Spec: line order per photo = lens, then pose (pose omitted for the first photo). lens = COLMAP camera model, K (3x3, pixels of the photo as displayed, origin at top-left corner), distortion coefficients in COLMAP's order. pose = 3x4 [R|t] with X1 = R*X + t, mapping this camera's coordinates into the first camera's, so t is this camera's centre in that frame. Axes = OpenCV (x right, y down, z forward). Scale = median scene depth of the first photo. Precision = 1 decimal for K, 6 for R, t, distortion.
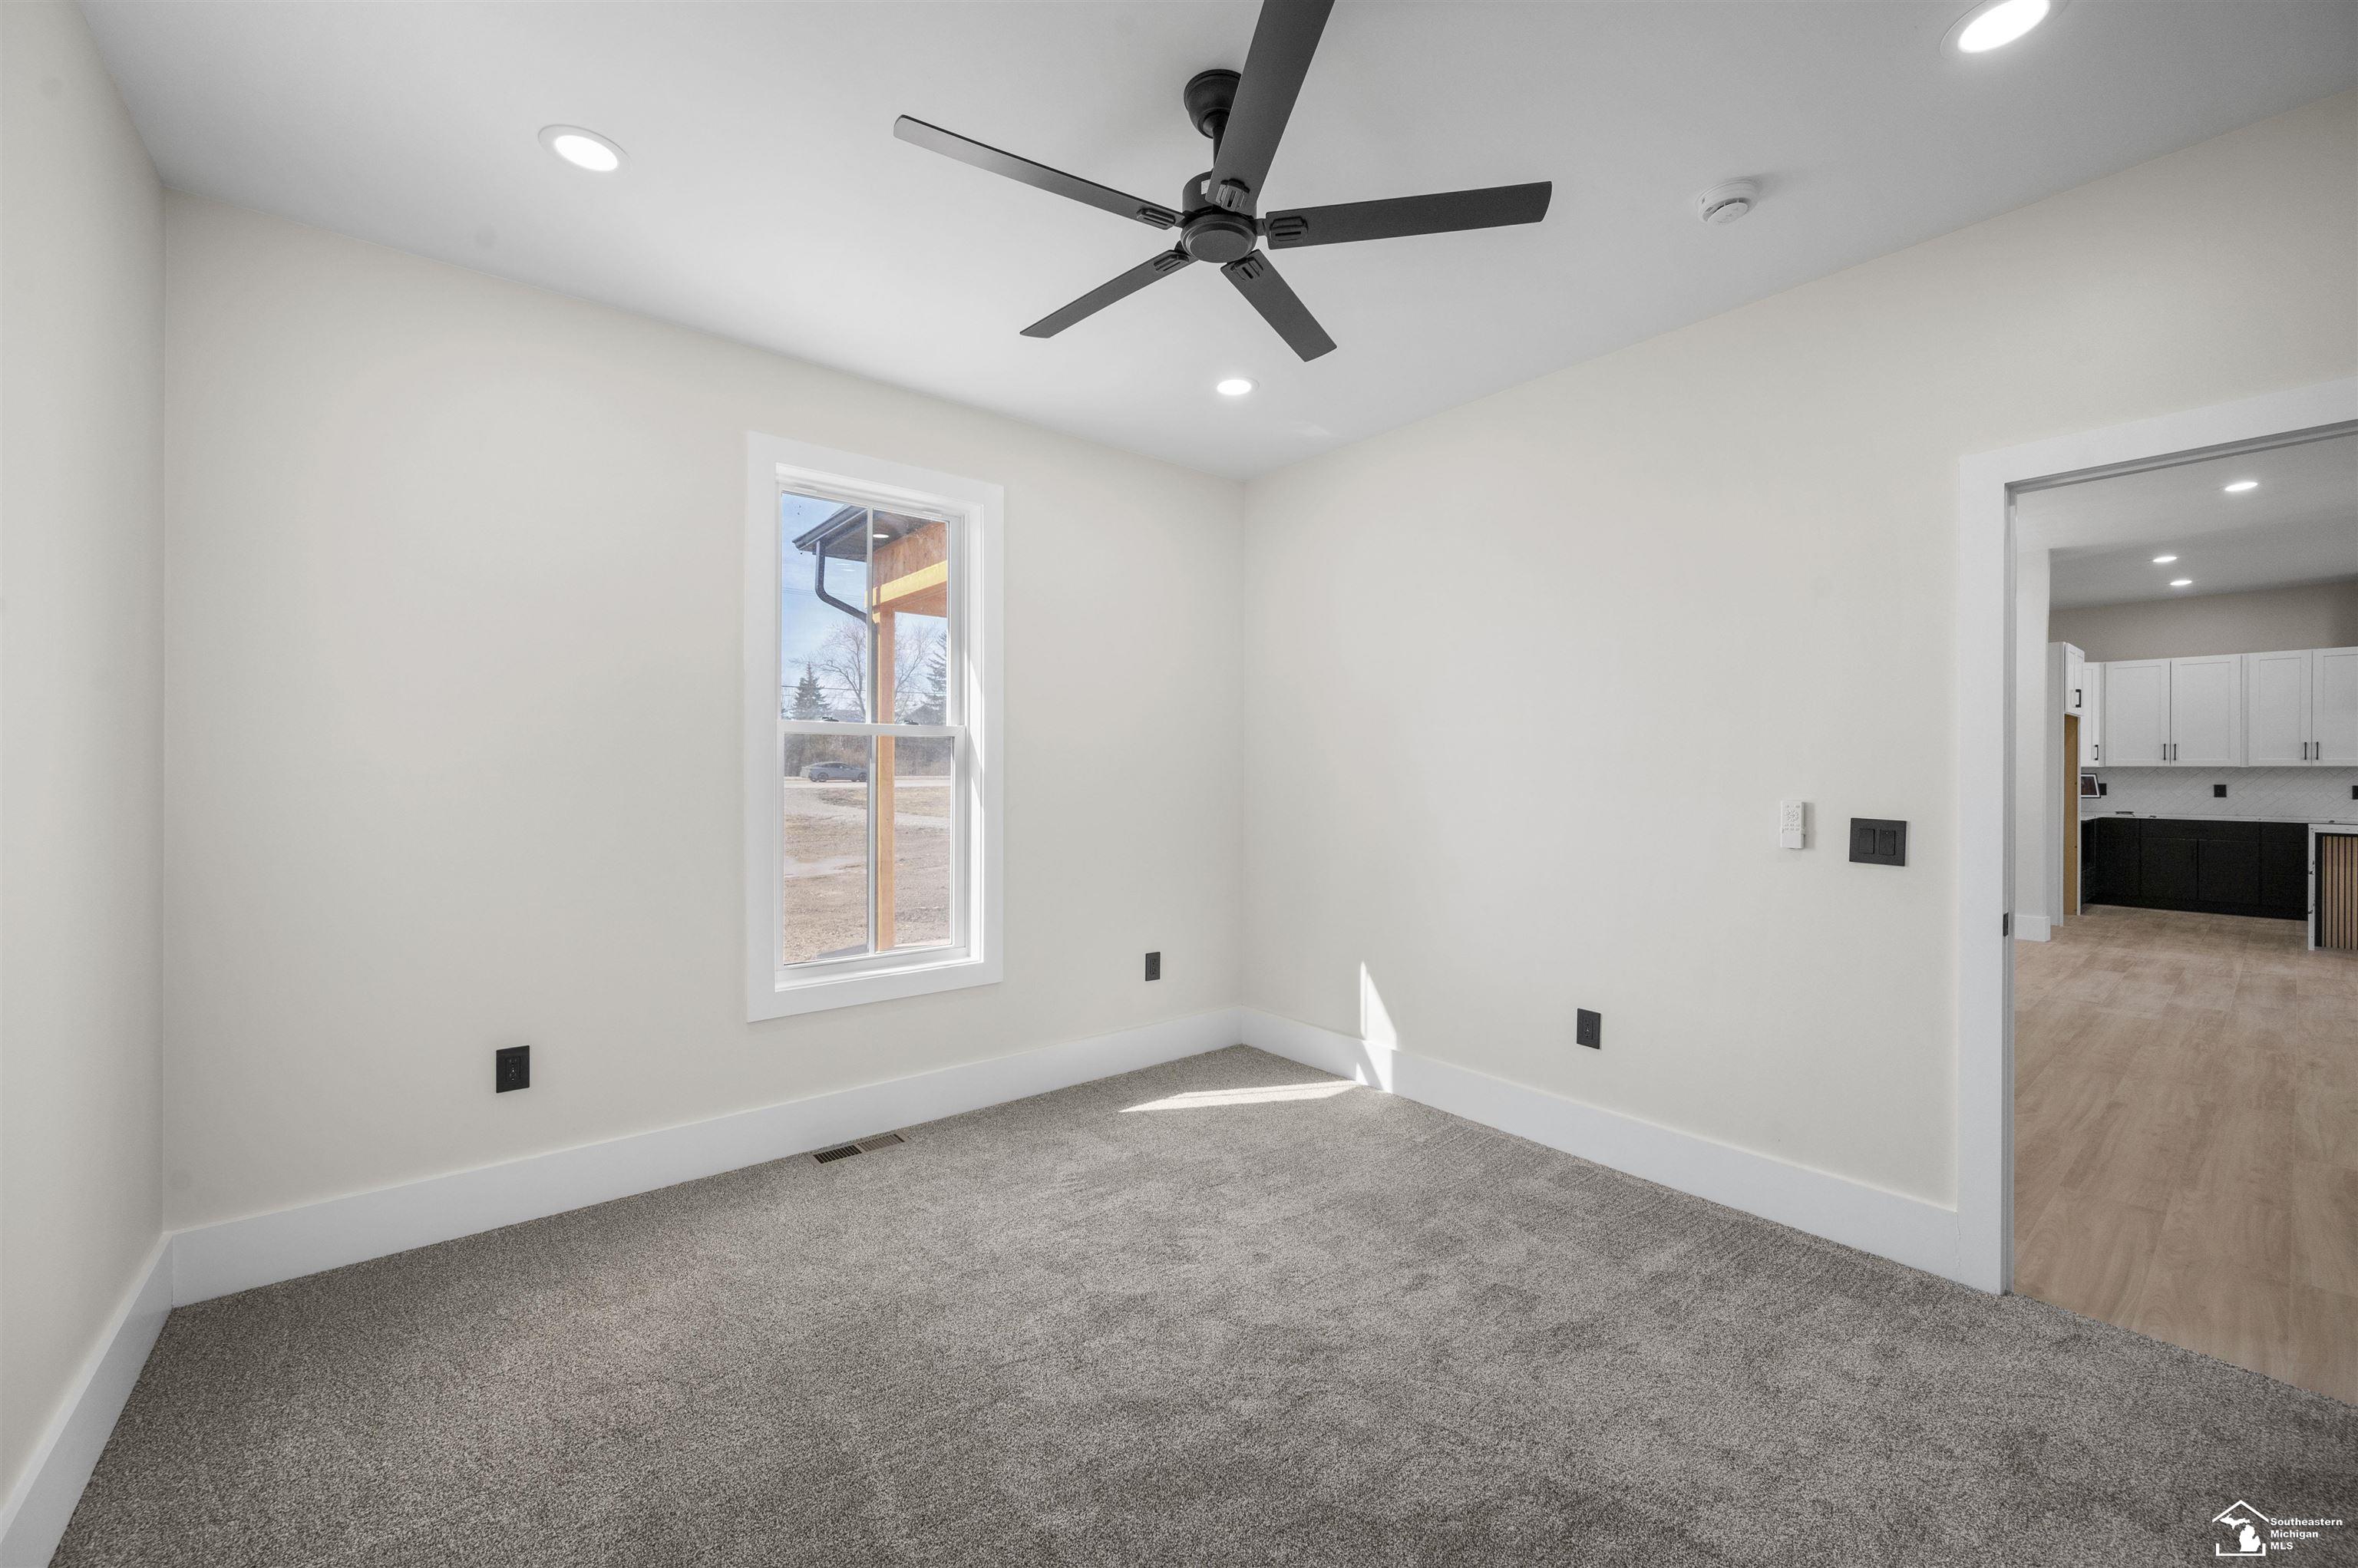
lens RADIAL K [[929.1, 0, 1185.3], [0, 929.1, 771.1], [0, 0, 1]] dist [0.001334, 0.000248]
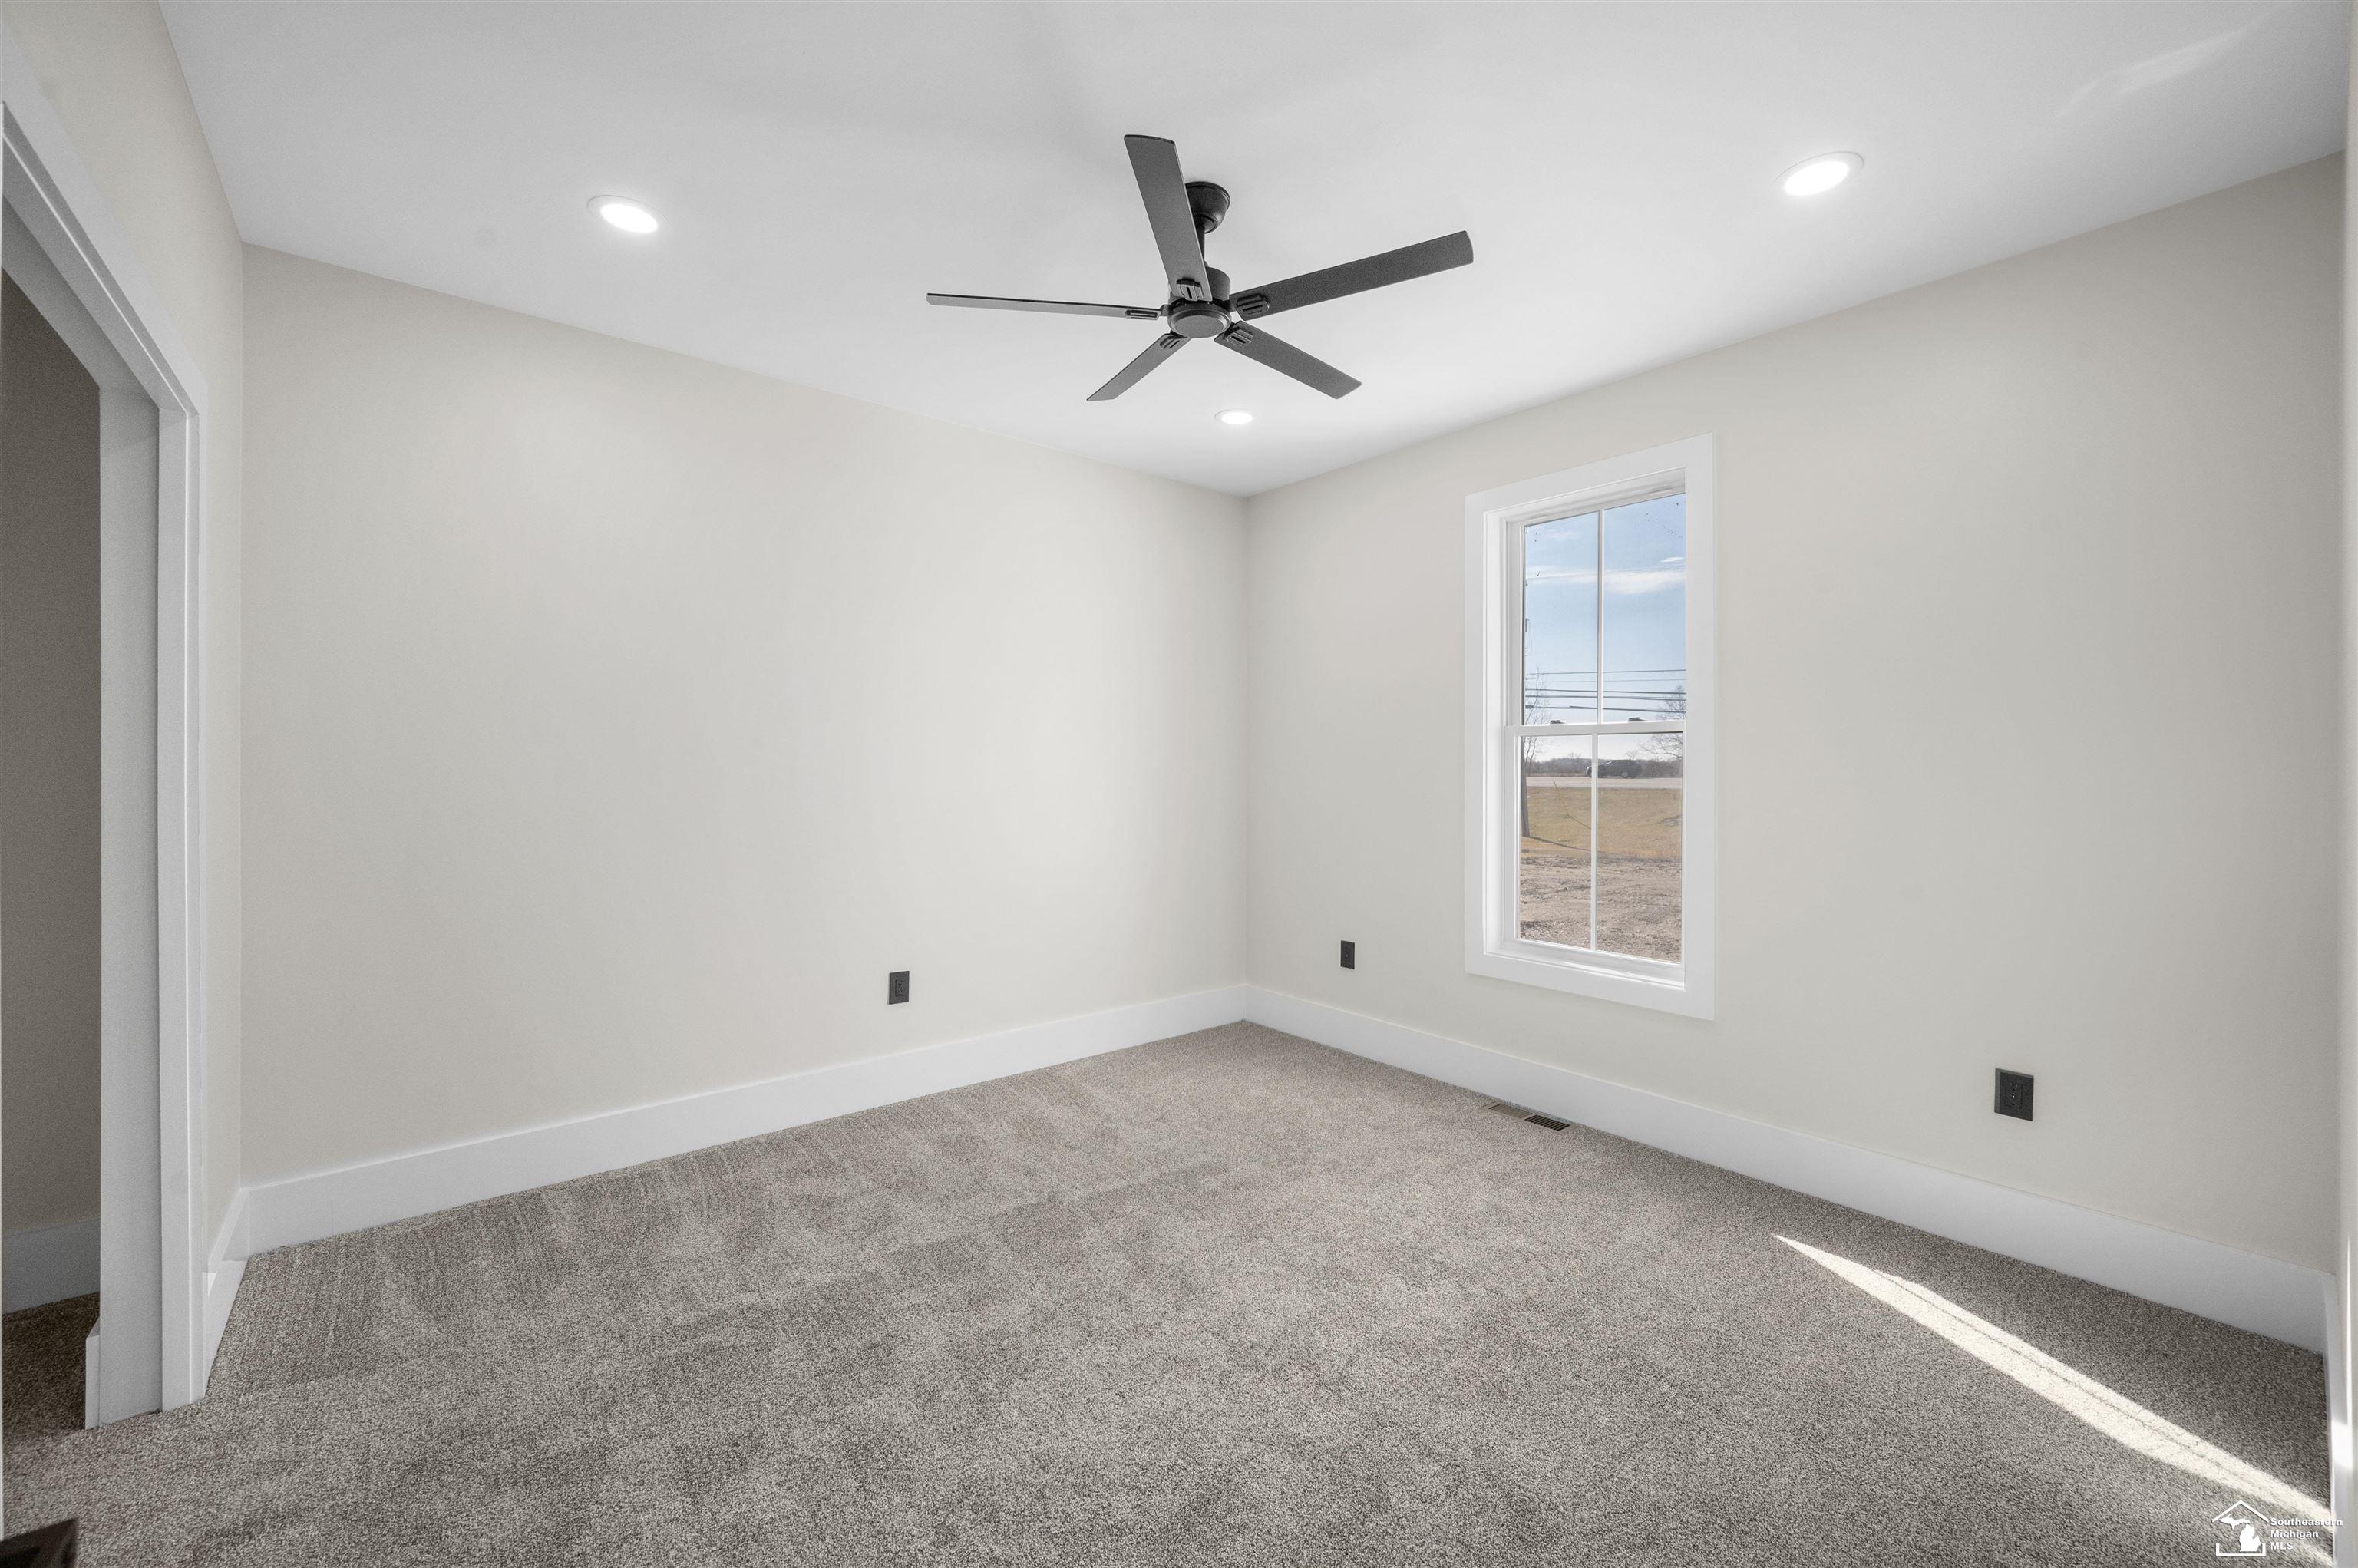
lens RADIAL K [[929.1, 0, 1185.3], [0, 929.1, 771.1], [0, 0, 1]] dist [0.001334, 0.000248]
pose [[0.017317, 0.003664, -0.999843, 0.688898], [-0.007621, 0.999965, 0.003533, 0.000943], [0.999821, 0.007558, 0.017344, 0.546441]]
